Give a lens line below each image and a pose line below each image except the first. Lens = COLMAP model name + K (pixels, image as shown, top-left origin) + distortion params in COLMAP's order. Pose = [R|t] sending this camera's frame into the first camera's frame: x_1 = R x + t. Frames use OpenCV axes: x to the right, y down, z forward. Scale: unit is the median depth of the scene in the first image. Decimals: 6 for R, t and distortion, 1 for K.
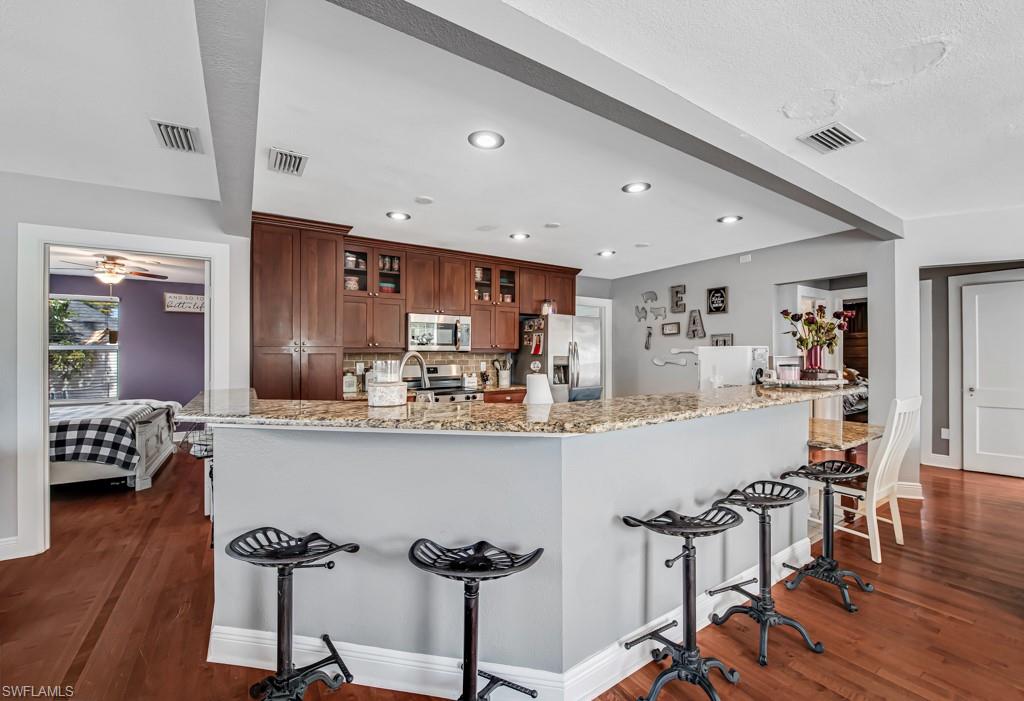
lens RADIAL K [[428.5, 0, 512.0], [0, 428.5, 350.5], [0, 0, 1]] dist [-0.014395, -0.000006]
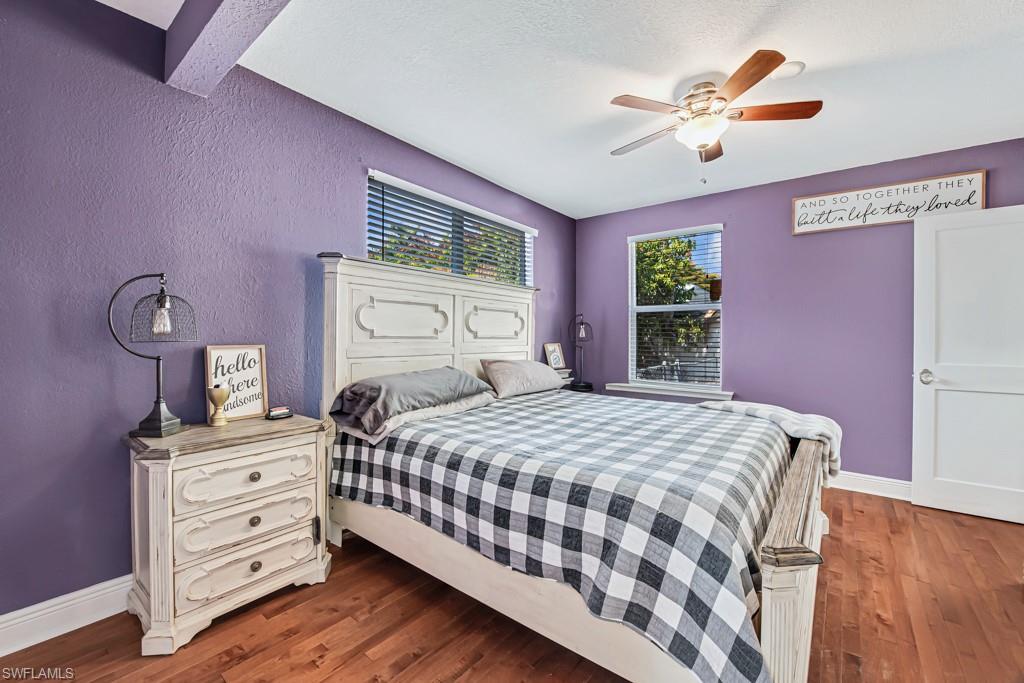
lens RADIAL K [[418.3, 0, 510.2], [0, 418.3, 336.5], [0, 0, 1]] dist [-0.018355, 0.000026]
pose [[0.331675, 0.005687, -0.943377, -0.724464], [0.010034, 0.999904, 0.009555, 0.044228], [0.943340, -0.012635, 0.331586, 0.797032]]
